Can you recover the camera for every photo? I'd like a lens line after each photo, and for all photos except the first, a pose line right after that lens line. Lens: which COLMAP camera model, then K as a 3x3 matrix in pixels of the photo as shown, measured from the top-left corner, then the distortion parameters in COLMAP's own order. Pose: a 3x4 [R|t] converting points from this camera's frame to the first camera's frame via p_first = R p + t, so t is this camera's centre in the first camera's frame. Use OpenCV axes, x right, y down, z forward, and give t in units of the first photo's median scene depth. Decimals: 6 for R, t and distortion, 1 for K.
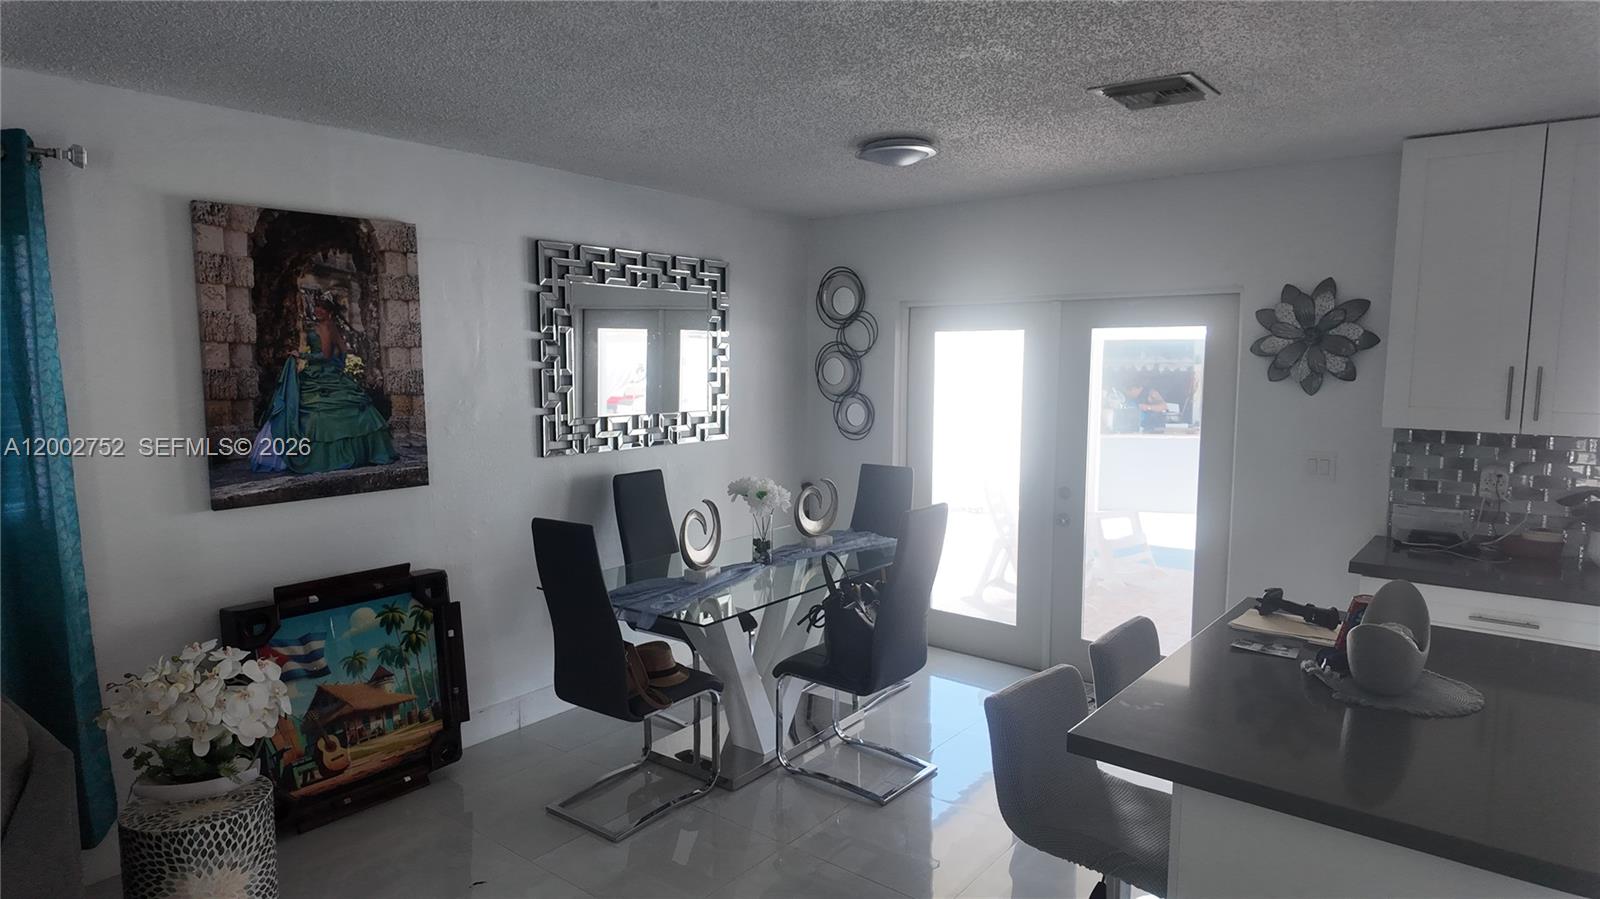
lens RADIAL K [[933.2, 0, 800.8], [0, 933.2, 452.7], [0, 0, 1]] dist [0.084424, -0.107328]
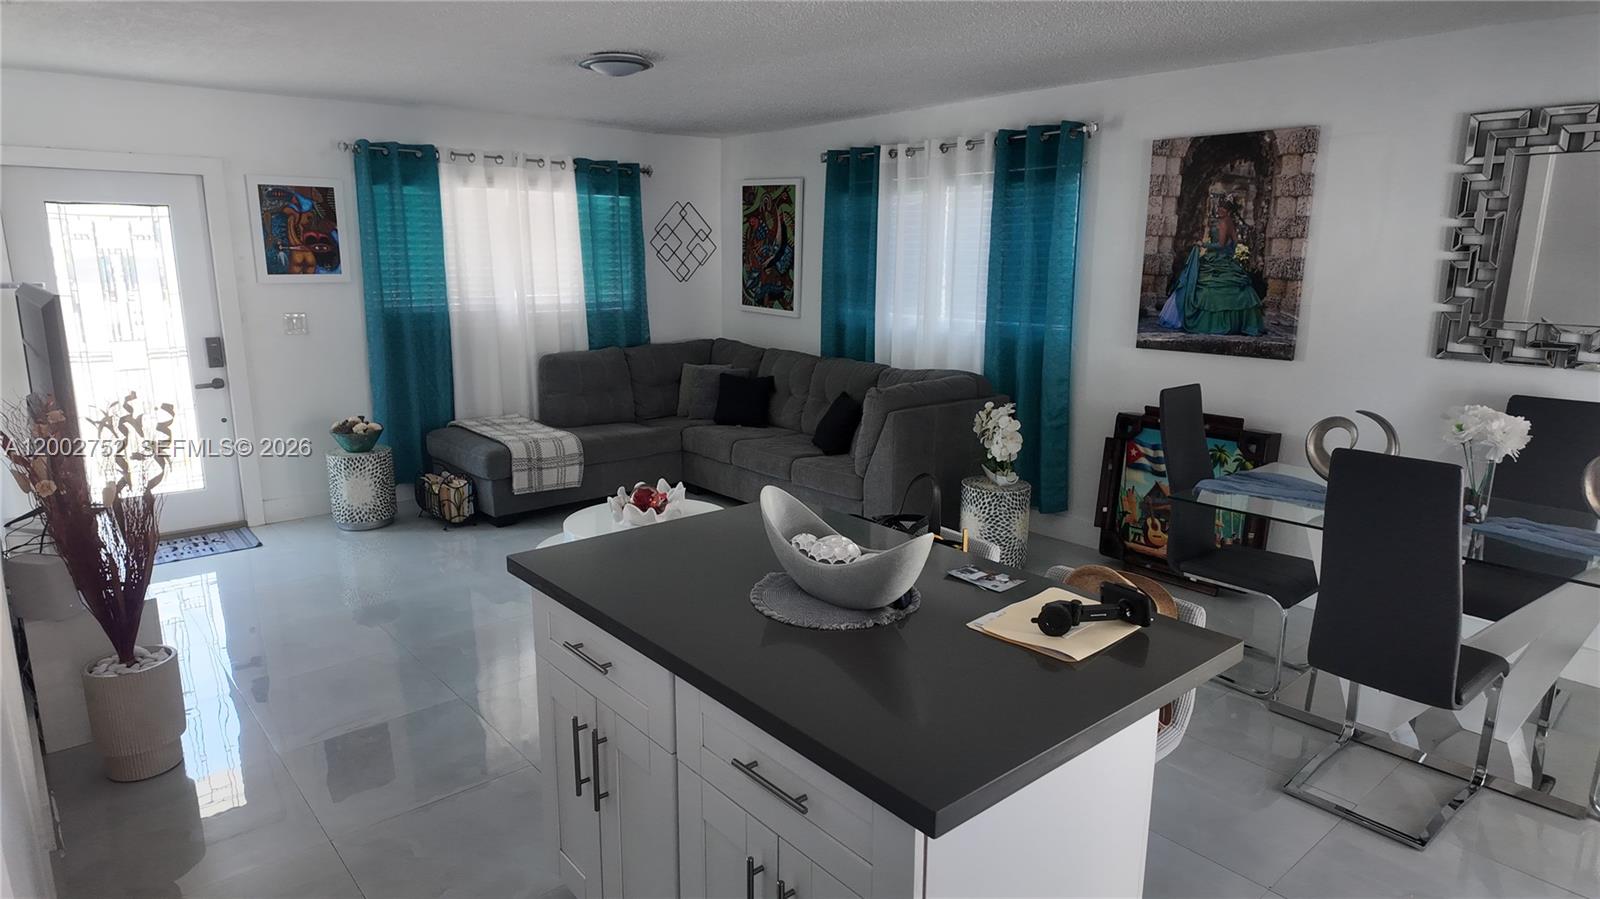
lens RADIAL K [[980.7, 0, 805.9], [0, 980.7, 467.6], [0, 0, 1]] dist [0.022248, -0.002338]
pose [[-0.165452, 0.214726, -0.962558, 0.918632], [-0.114320, 0.965254, 0.234978, -0.056657], [0.979570, 0.148918, -0.135156, 0.629539]]
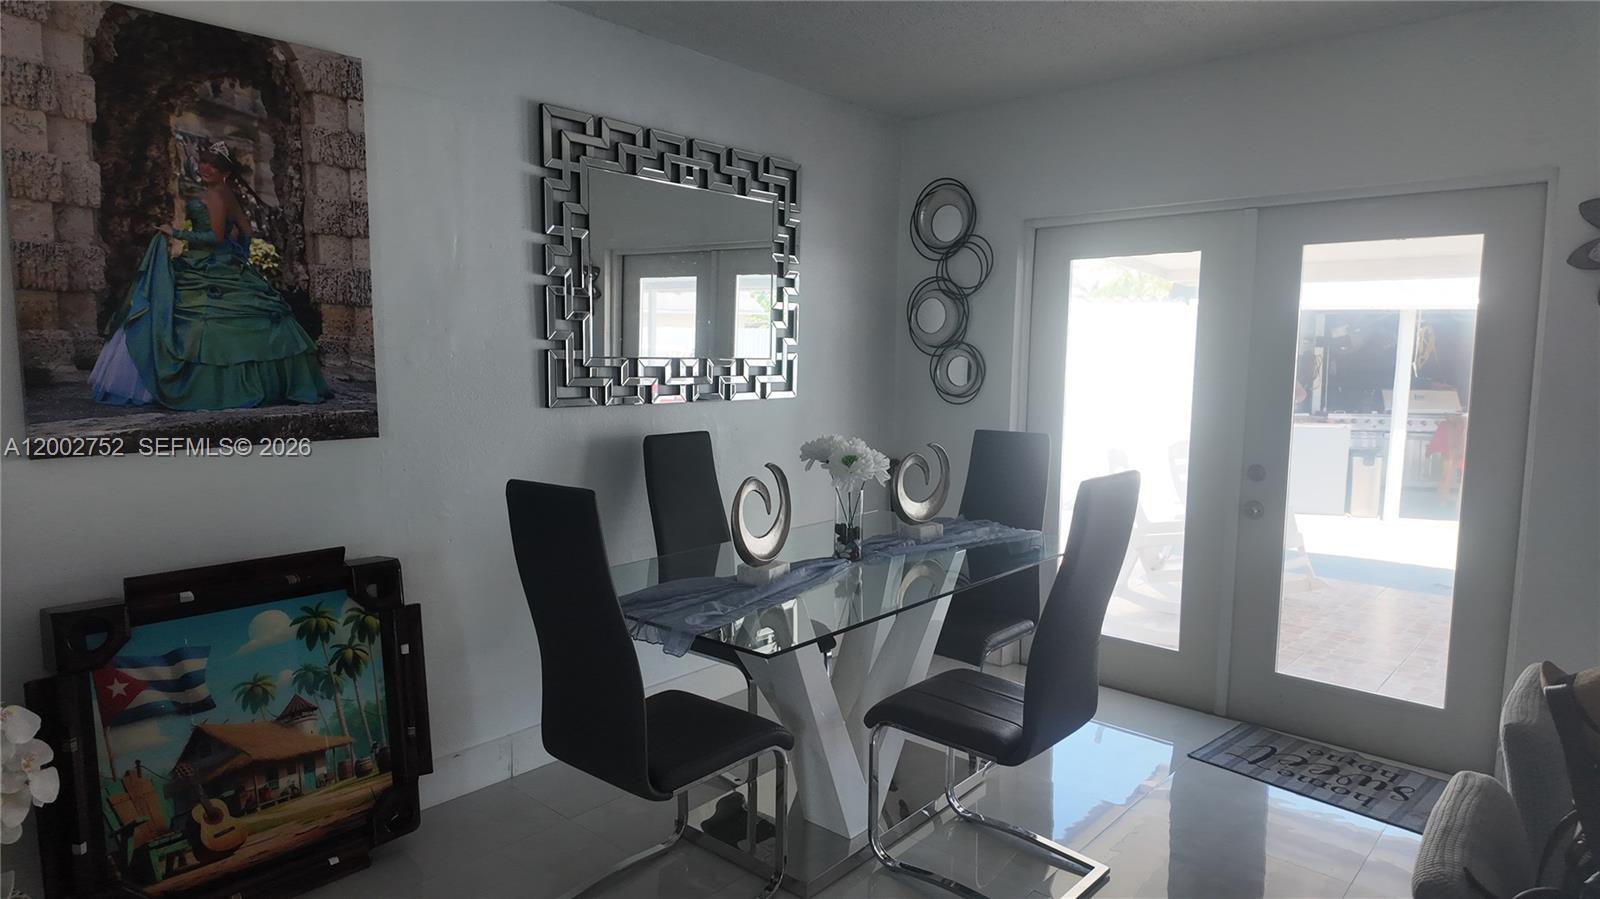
lens RADIAL K [[944.0, 0, 807.0], [0, 944.0, 450.6], [0, 0, 1]] dist [0.006475, 0.000338]
pose [[0.998575, 0.013411, -0.051649, -0.041052], [-0.013449, 0.999909, -0.000397, 0.042113], [0.051639, 0.001091, 0.998665, 0.326264]]
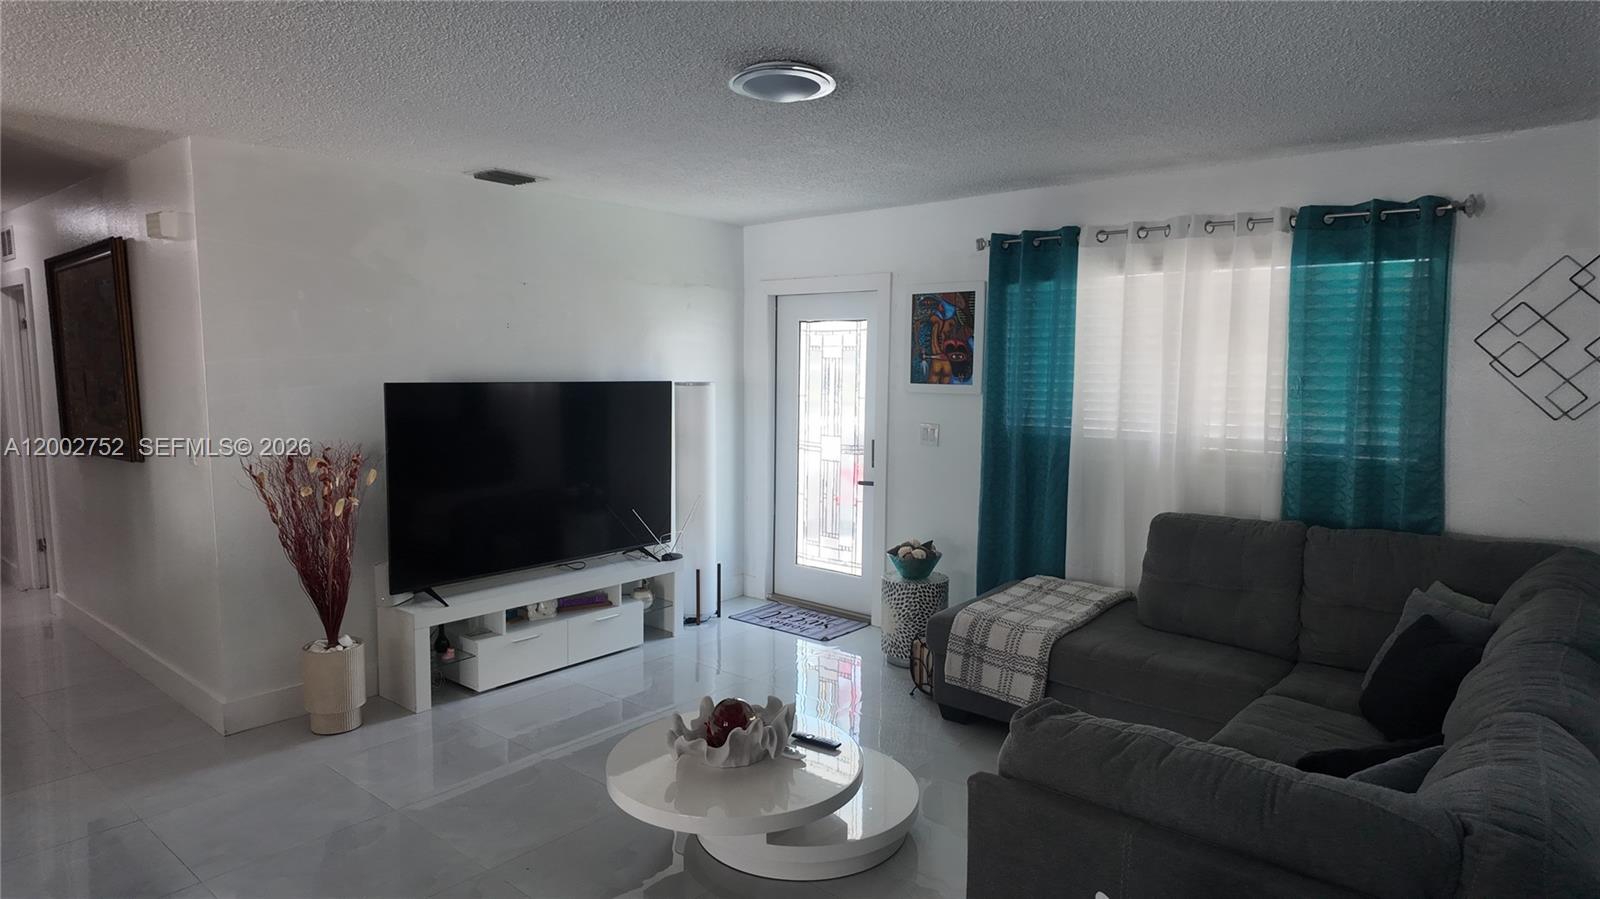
lens RADIAL K [[913.2, 0, 800.5], [0, 913.2, 459.1], [0, 0, 1]] dist [0.053714, -0.053103]
pose [[-0.999704, -0.005570, 0.023696, -0.367804], [-0.000330, 0.976477, 0.215620, -0.080300], [-0.024340, 0.215548, -0.976190, 0.969914]]
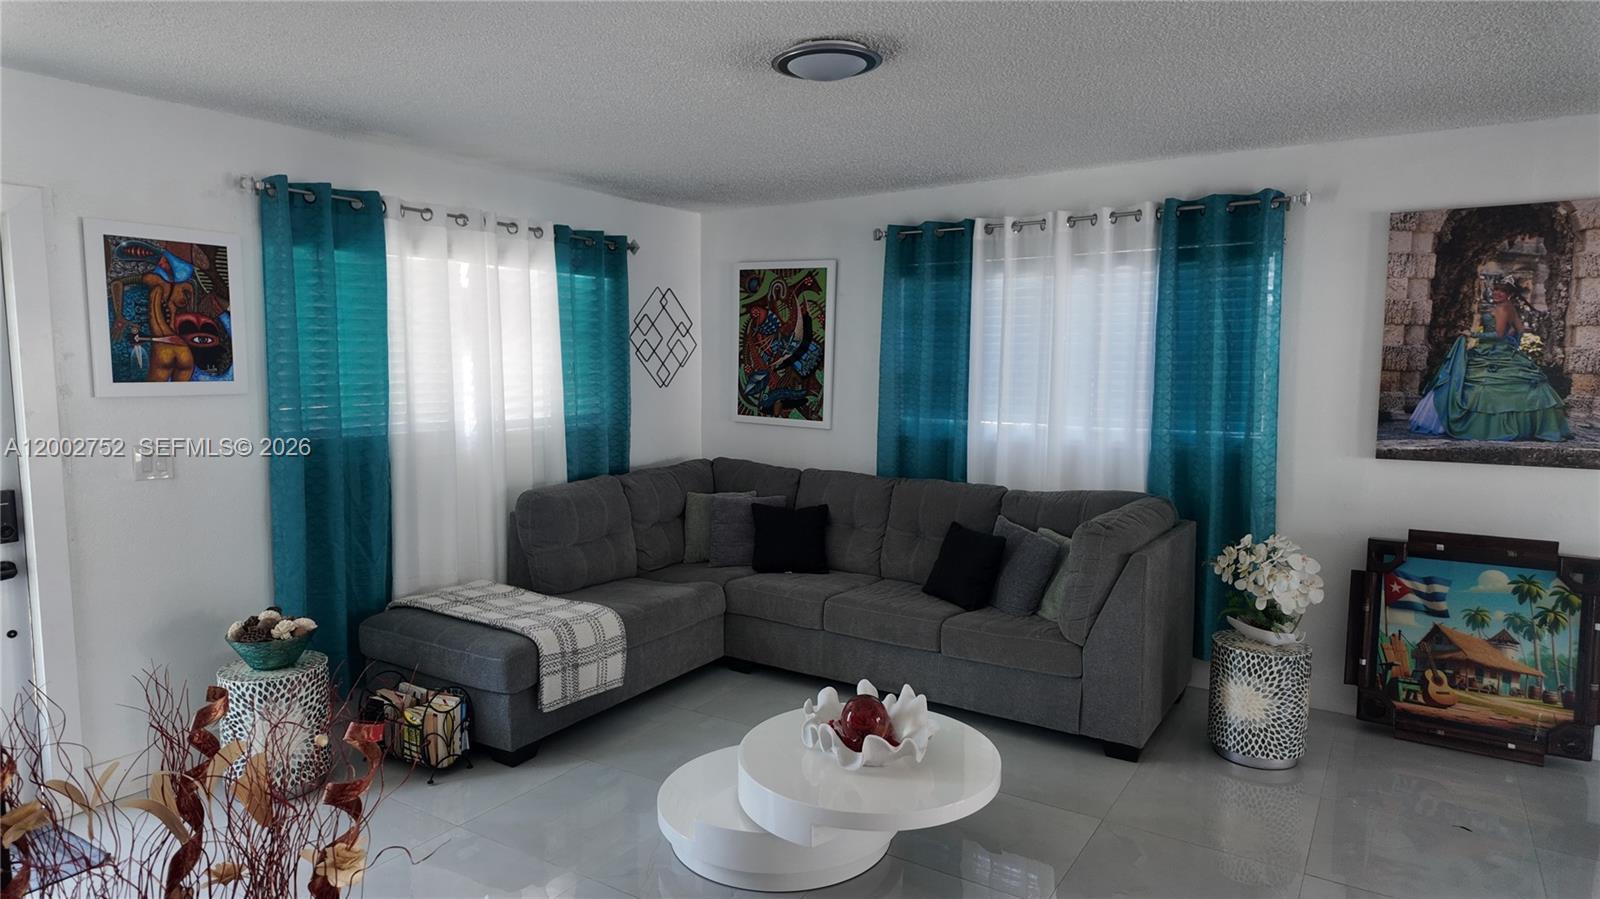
lens RADIAL K [[944.0, 0, 807.0], [0, 944.0, 450.6], [0, 0, 1]] dist [0.006475, 0.000338]
pose [[0.124928, 0.097509, -0.987363, 0.464071], [-0.113078, 0.990074, 0.083470, 0.027440], [0.985701, 0.101222, 0.134714, 0.073918]]
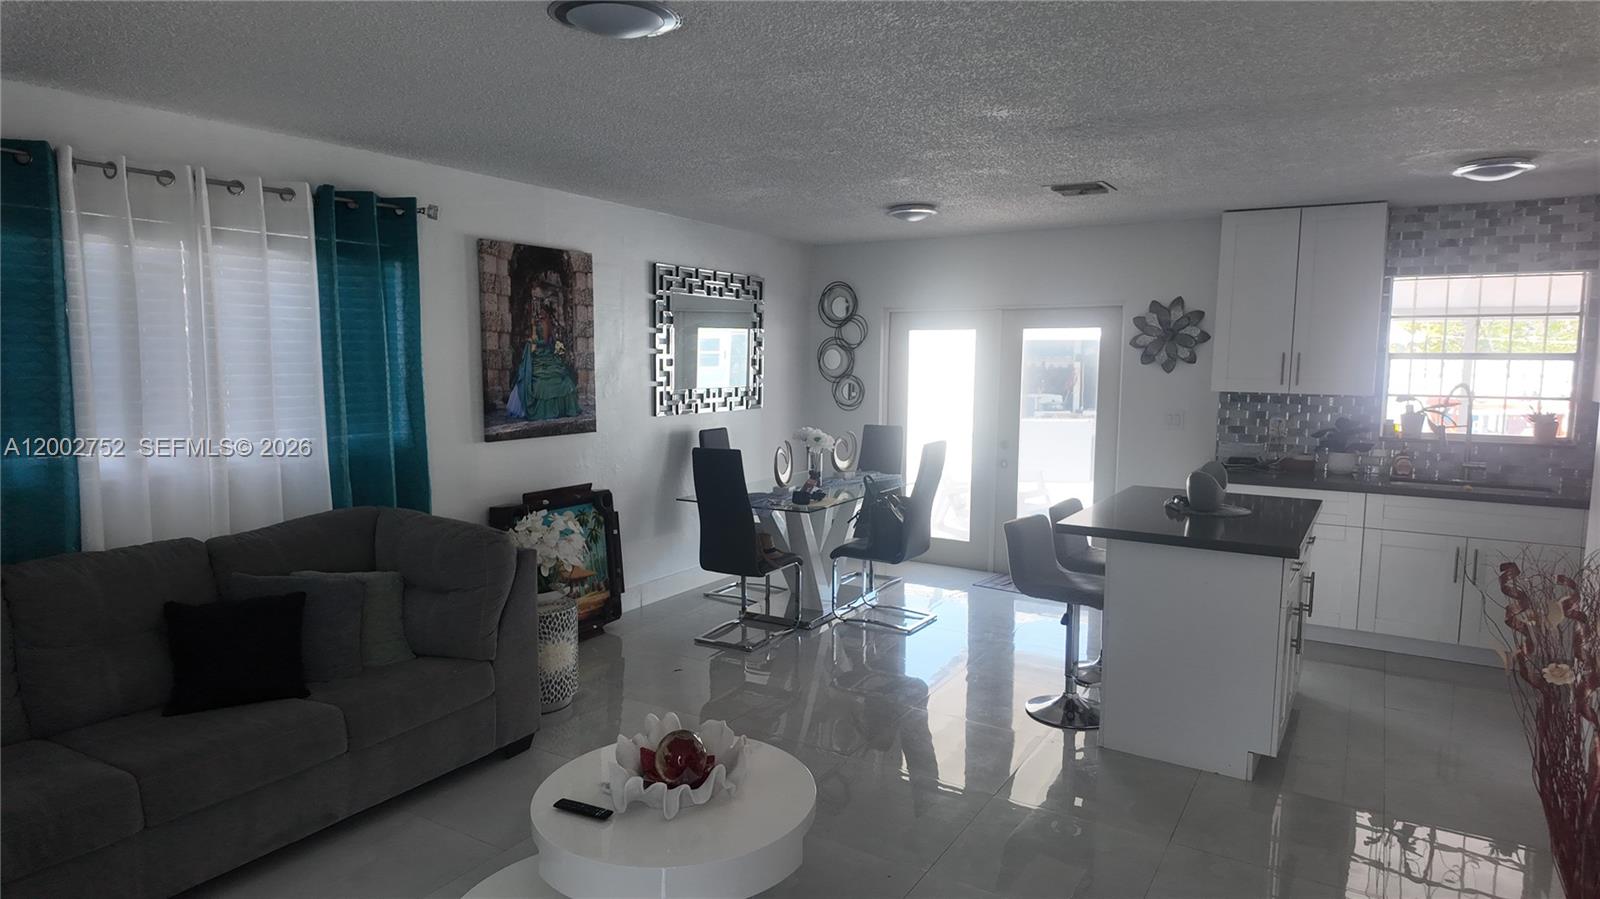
lens RADIAL K [[918.0, 0, 804.8], [0, 918.0, 449.6], [0, 0, 1]] dist [0.094118, -0.000075]
pose [[0.992546, -0.006248, 0.121709, -0.258002], [0.006450, 0.999978, -0.001266, 0.068576], [-0.121698, 0.002042, 0.992565, -0.477101]]
